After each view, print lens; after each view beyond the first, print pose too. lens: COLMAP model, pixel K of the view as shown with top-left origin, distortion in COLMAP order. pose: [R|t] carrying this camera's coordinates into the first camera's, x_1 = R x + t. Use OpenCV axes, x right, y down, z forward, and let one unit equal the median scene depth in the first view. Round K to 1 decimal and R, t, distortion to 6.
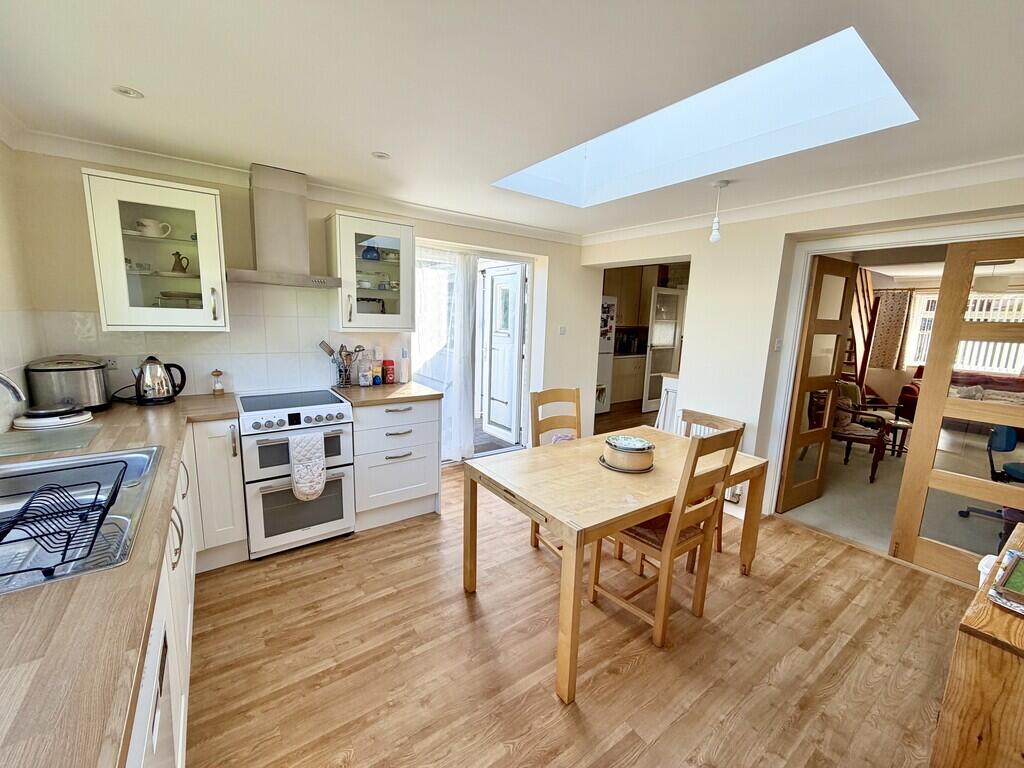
lens RADIAL K [[409.7, 0, 509.0], [0, 409.7, 383.8], [0, 0, 1]] dist [-0.000132, 0.000005]
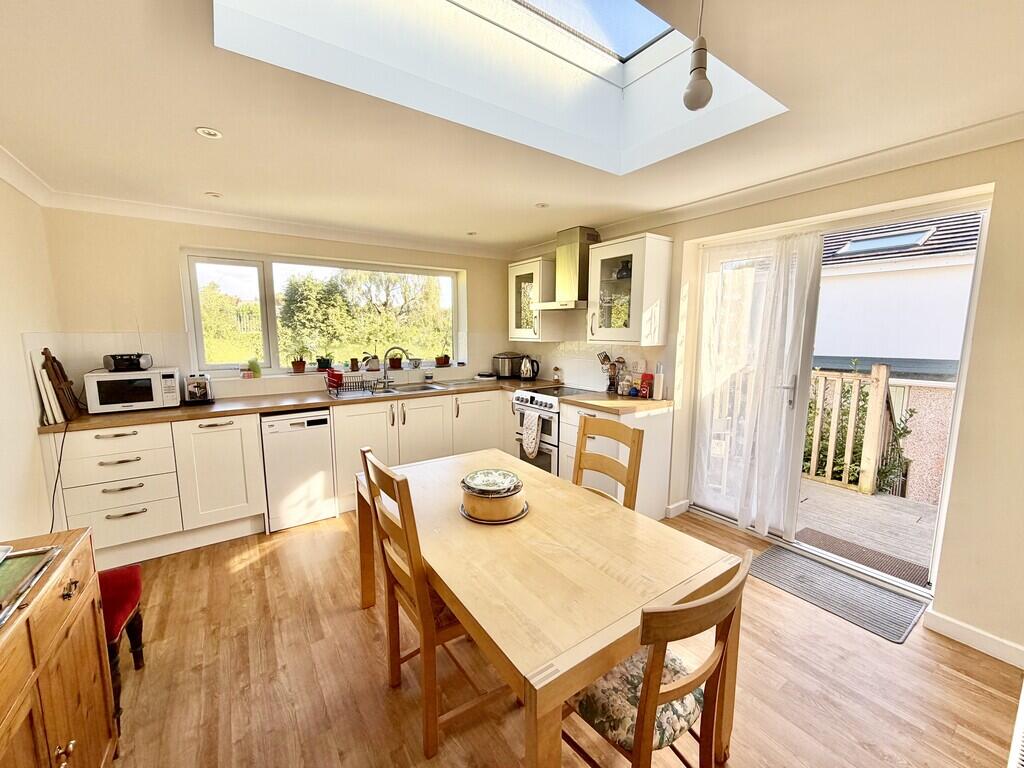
lens RADIAL K [[409.7, 0, 510.3], [0, 409.7, 384.7], [0, 0, 1]] dist [-0.000132, 0.000005]
pose [[-0.018444, 0.099377, -0.994879, 0.946746], [-0.160854, 0.981792, 0.101051, -0.106202], [0.986806, 0.161894, -0.002123, 0.915099]]
